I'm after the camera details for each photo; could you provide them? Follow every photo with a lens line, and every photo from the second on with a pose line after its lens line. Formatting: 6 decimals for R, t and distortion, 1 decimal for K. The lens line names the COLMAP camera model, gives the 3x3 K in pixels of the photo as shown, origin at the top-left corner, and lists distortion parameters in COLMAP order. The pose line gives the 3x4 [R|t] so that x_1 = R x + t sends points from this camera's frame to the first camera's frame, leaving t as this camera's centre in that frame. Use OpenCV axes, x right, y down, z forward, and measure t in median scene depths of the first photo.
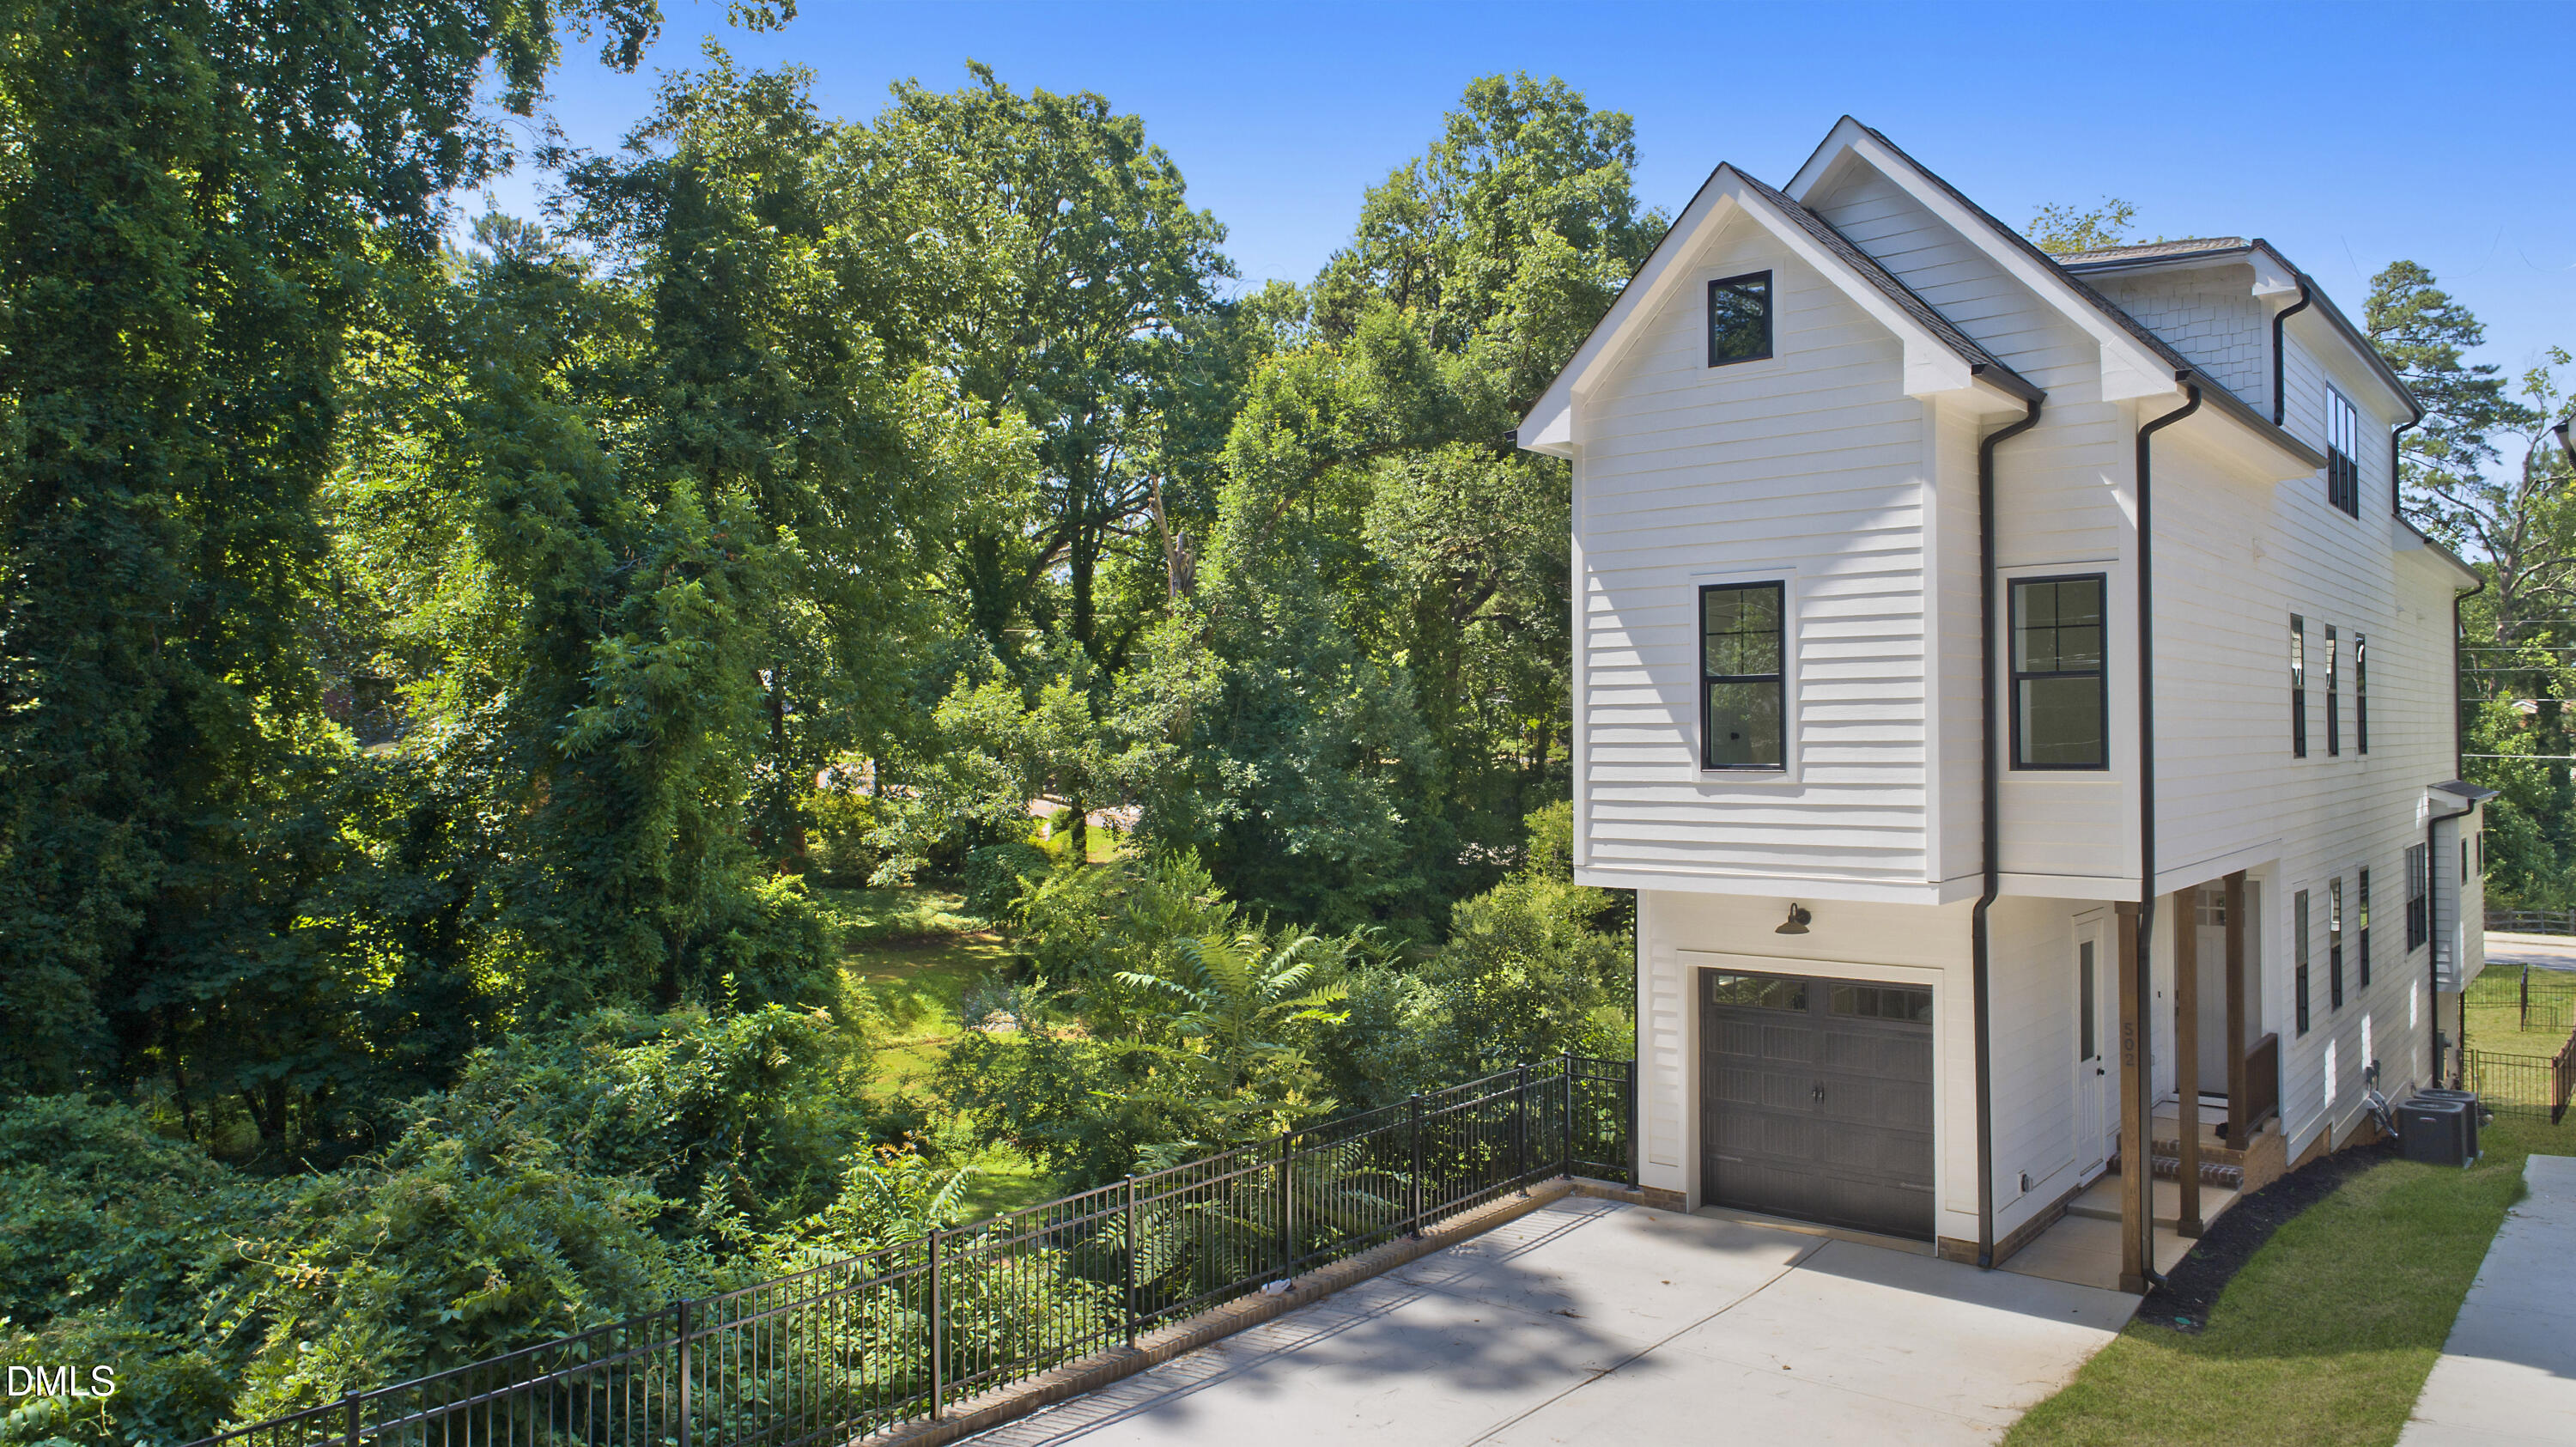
lens RADIAL K [[1751.8, 0, 1304.2], [0, 1751.8, 680.9], [0, 0, 1]] dist [-0.008433, 0.001524]
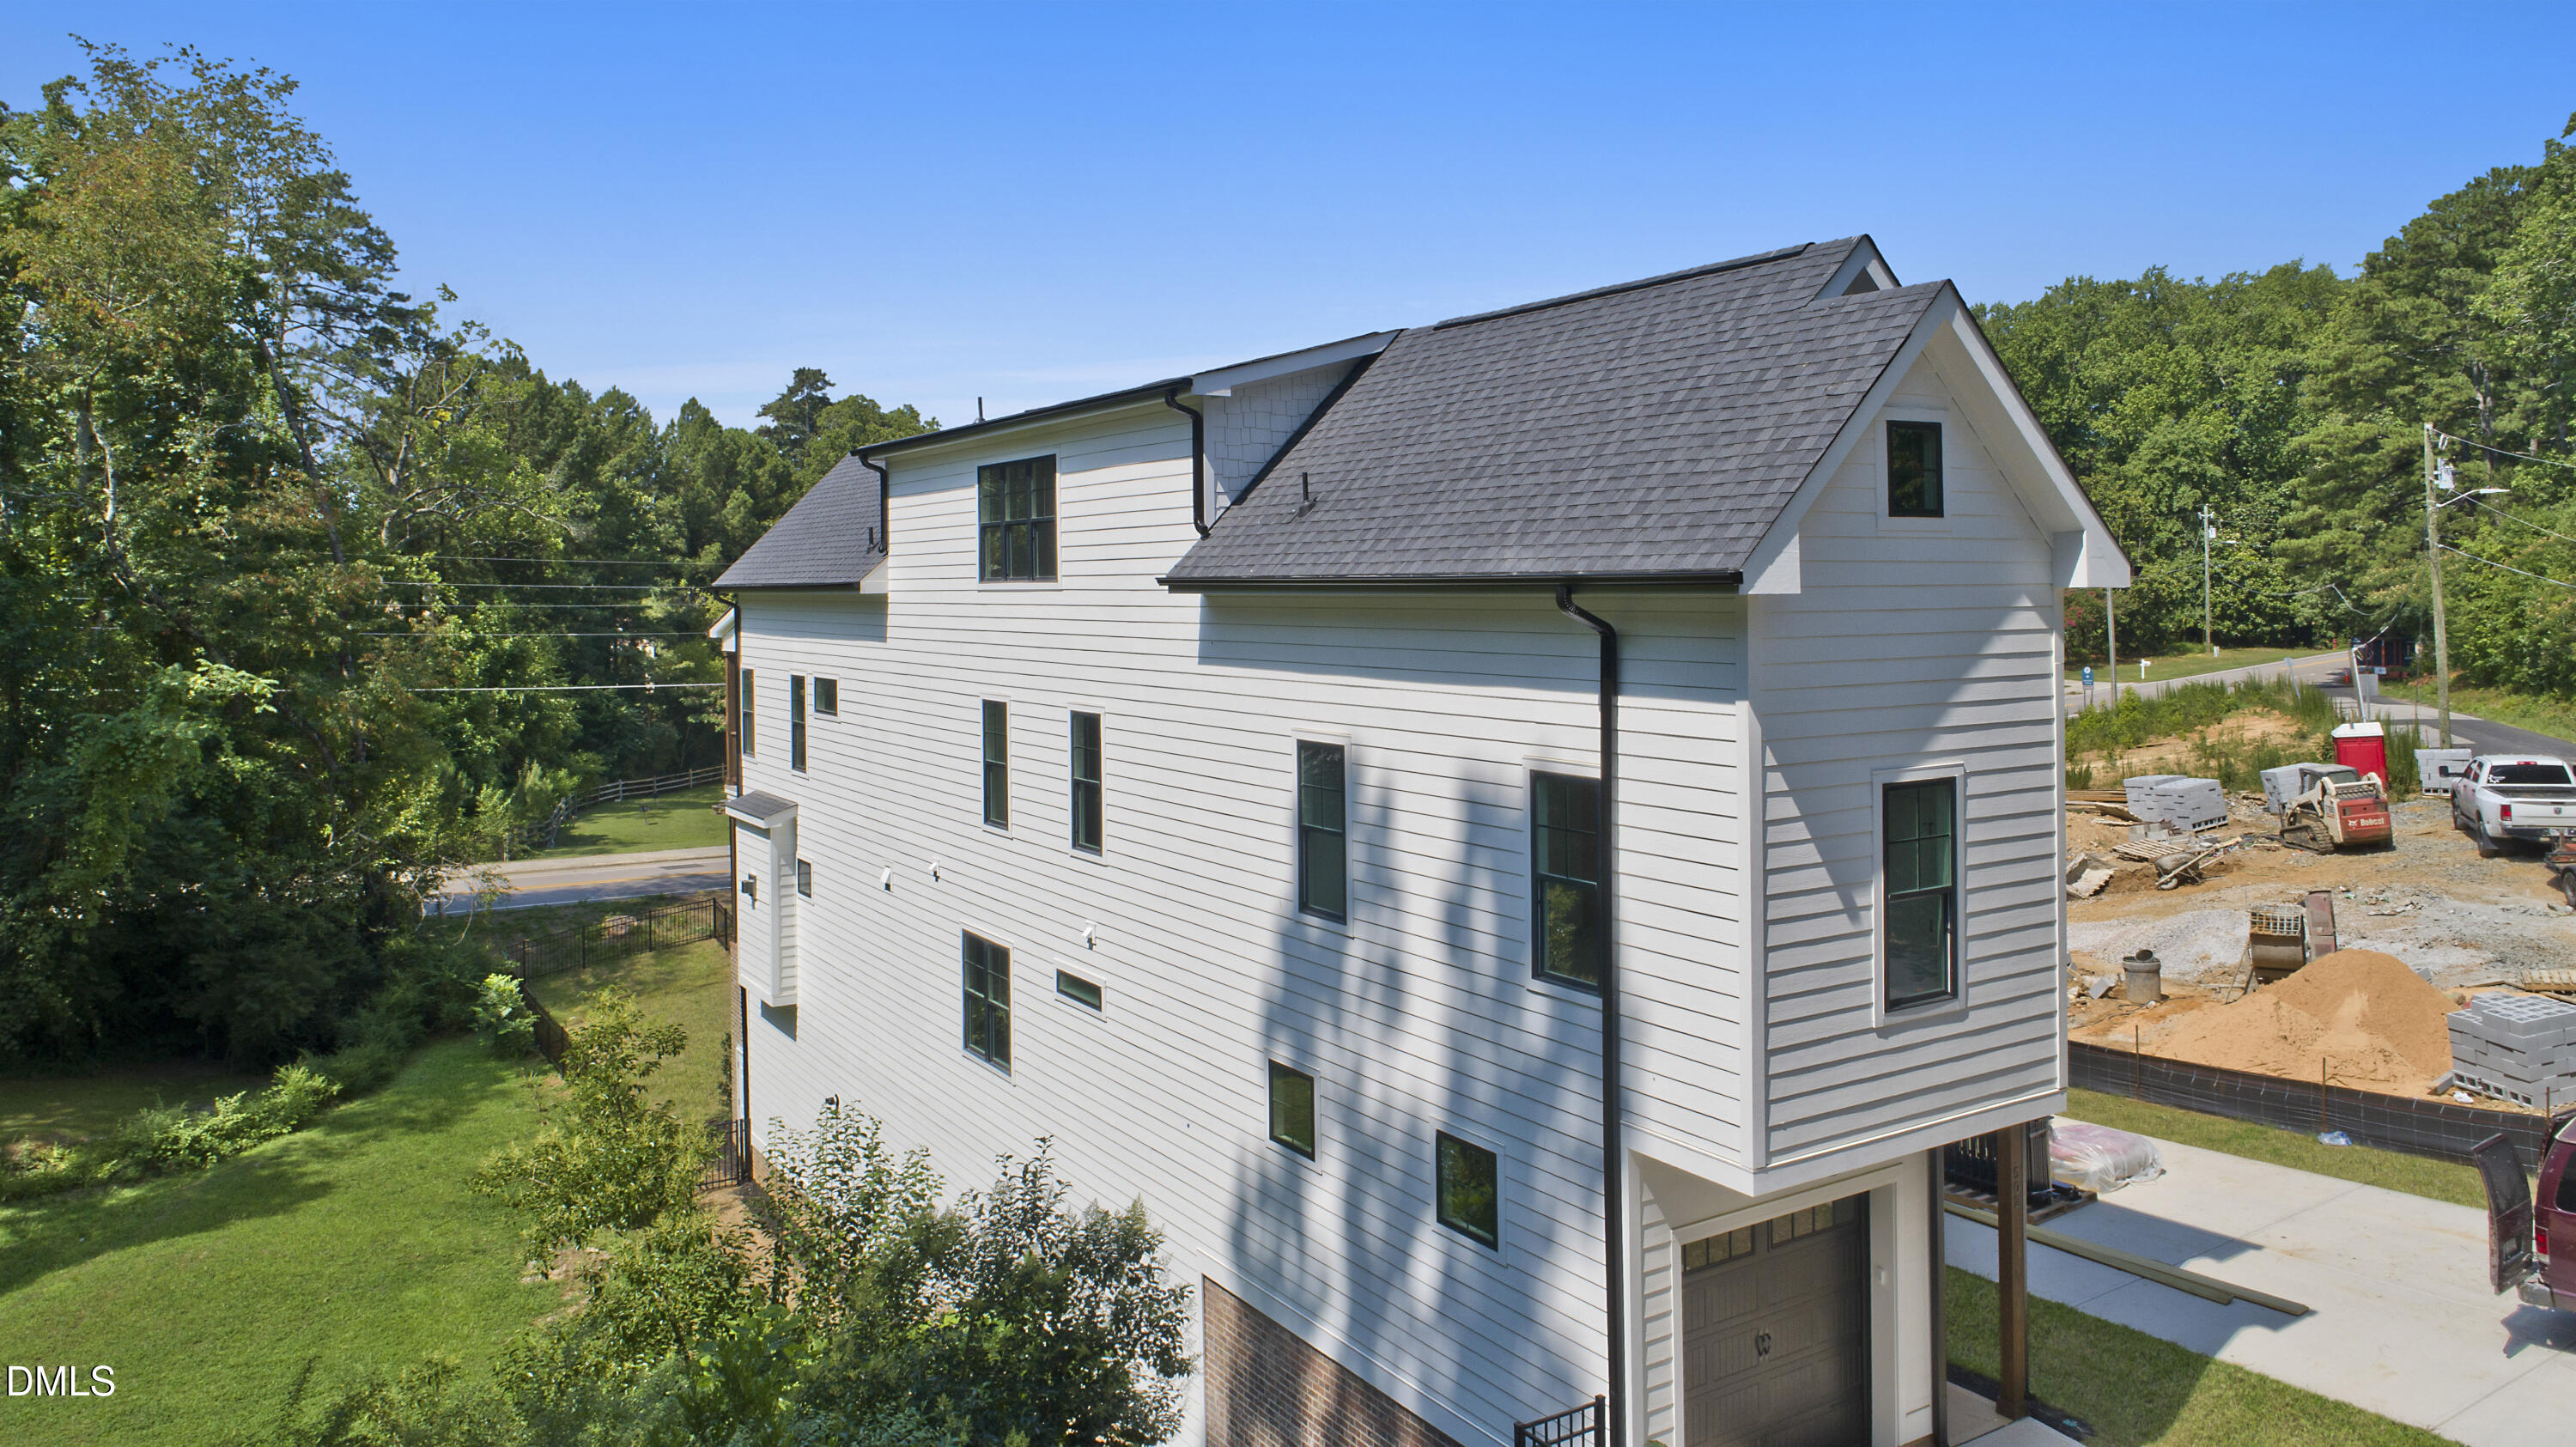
lens RADIAL K [[1727.8, 0, 1289.2], [0, 1727.8, 556.0], [0, 0, 1]] dist [-0.005053, -0.002943]
pose [[0.319199, 0.010867, 0.947625, -0.472366], [-0.006383, 0.999936, -0.009317, -0.114152], [-0.947666, -0.003075, 0.319248, 0.778003]]
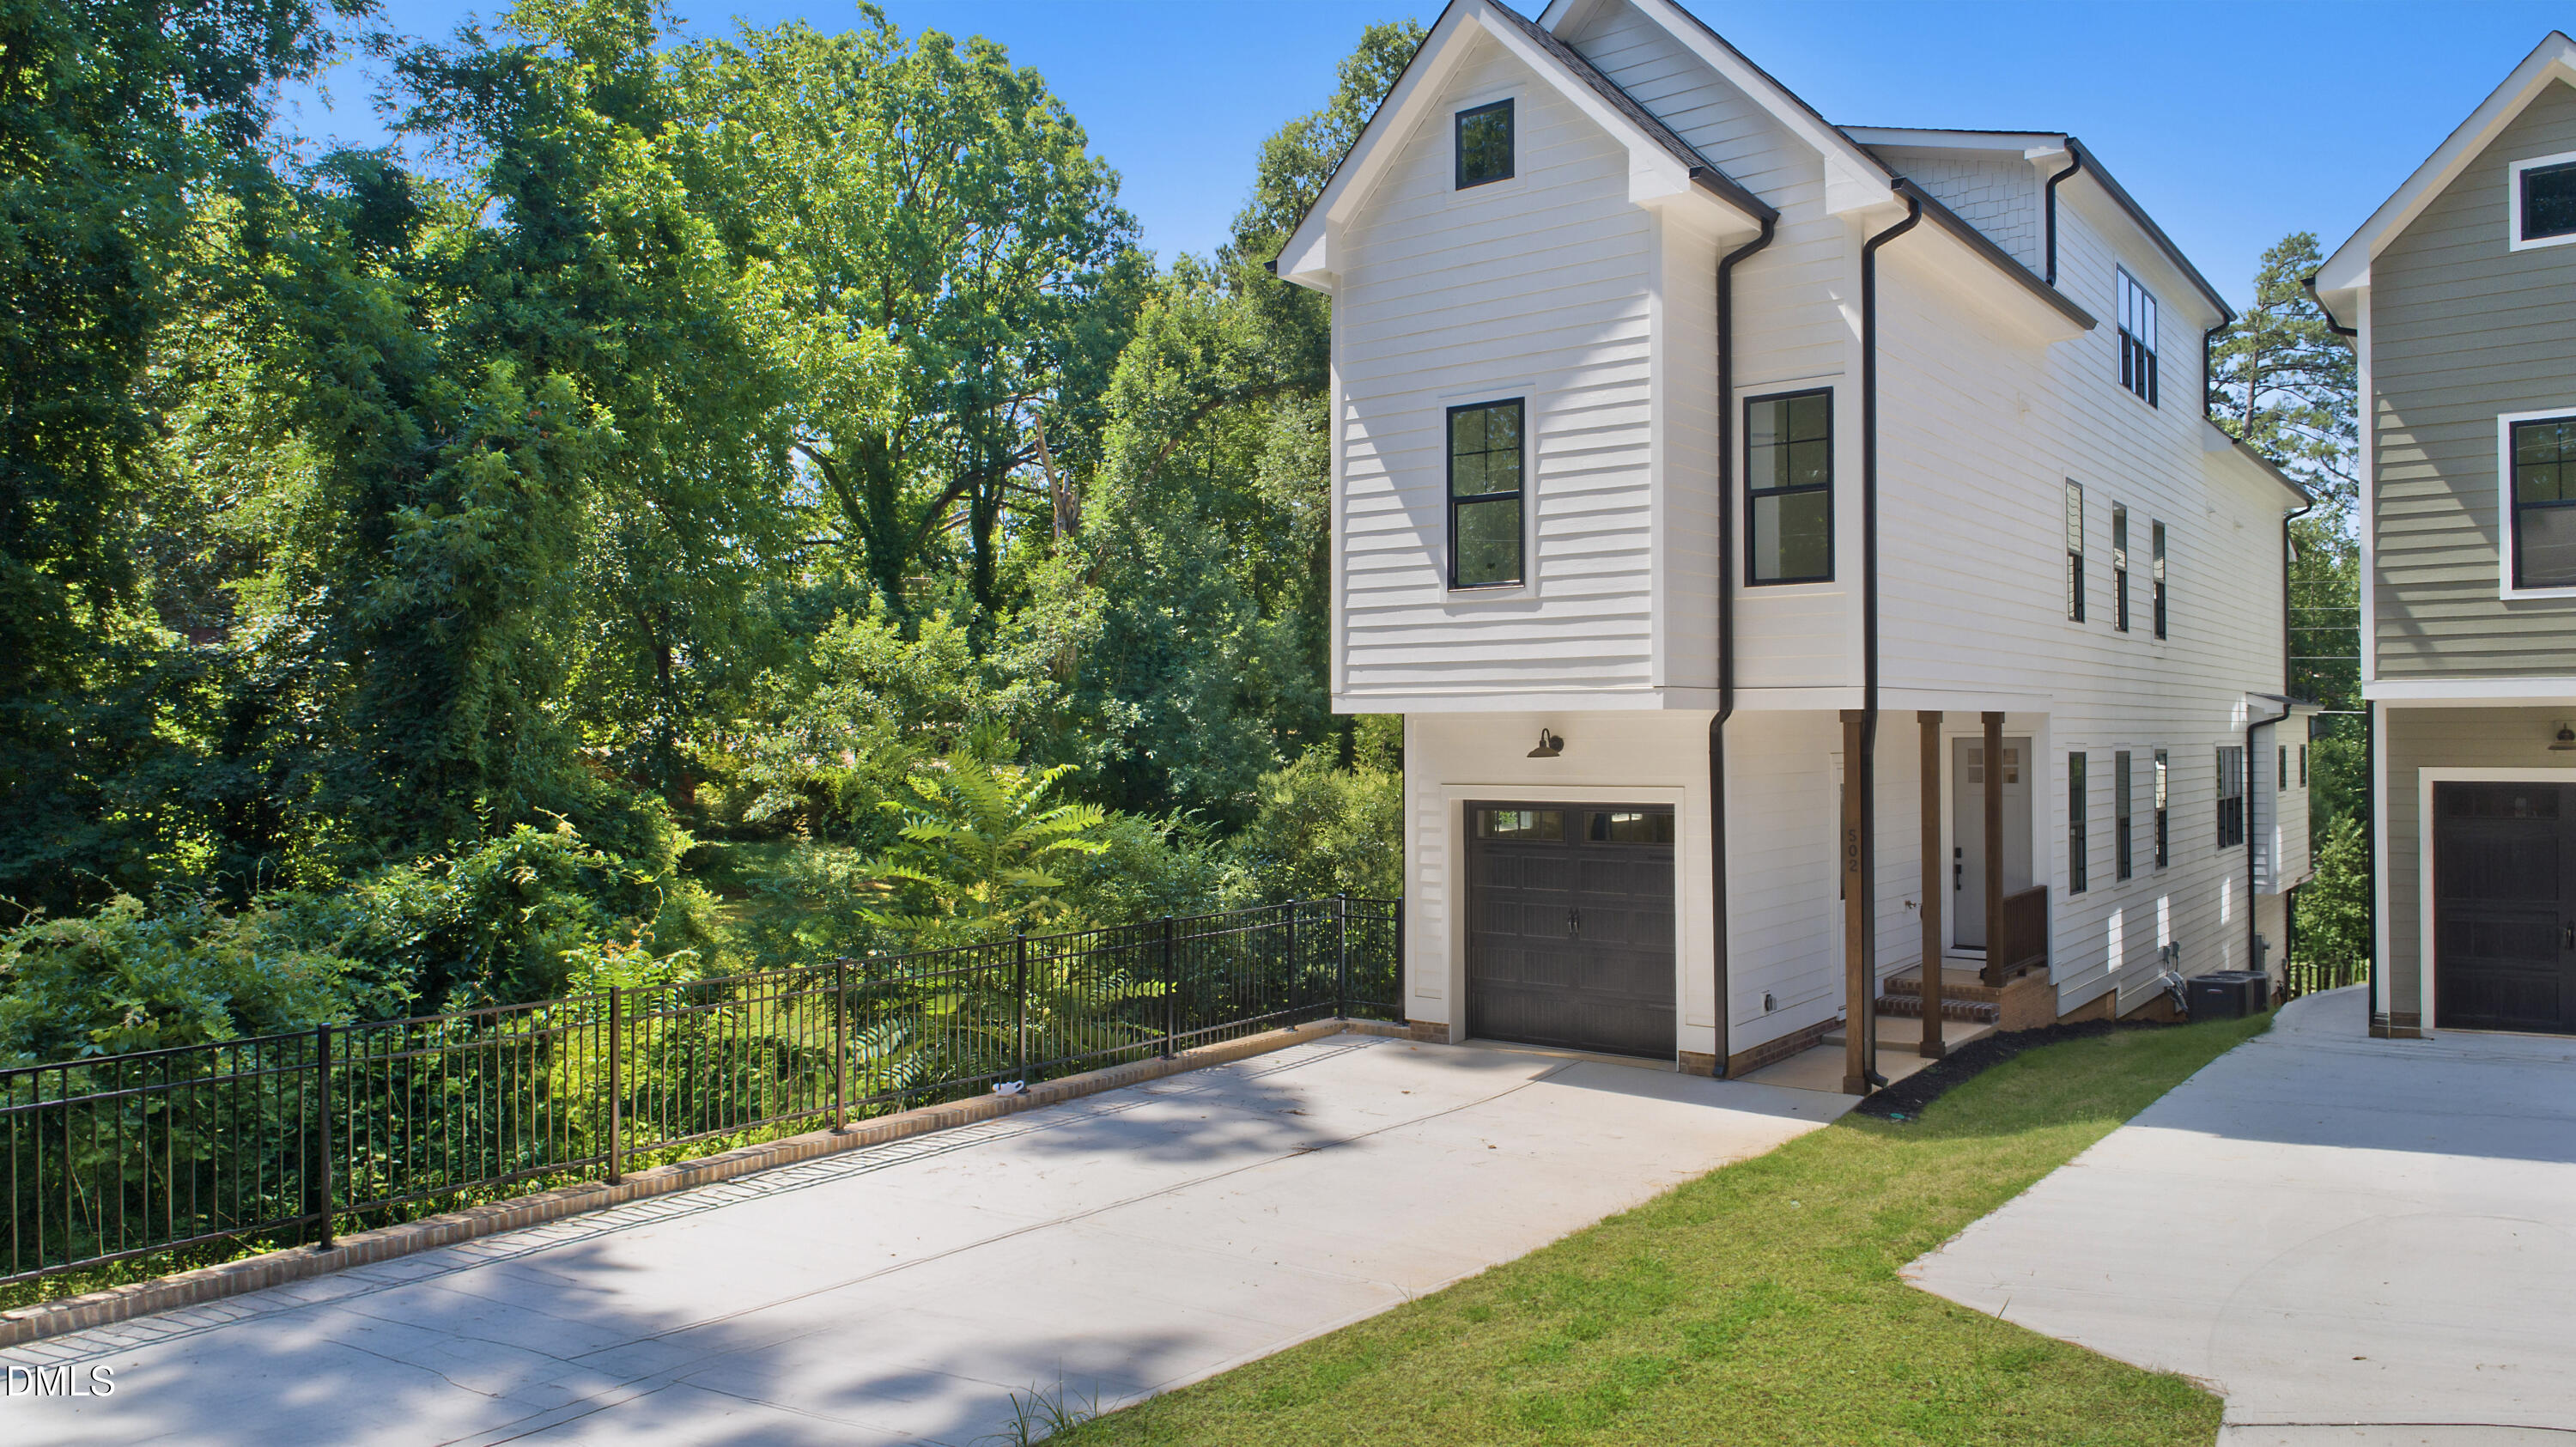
lens RADIAL K [[1745.8, 0, 1308.7], [0, 1745.8, 694.3], [0, 0, 1]] dist [-0.008378, 0.000215]
pose [[0.999440, 0.003505, 0.033266, 0.087791], [-0.003823, 0.999947, 0.009524, 0.078507], [-0.033231, -0.009646, 0.999401, -0.002655]]
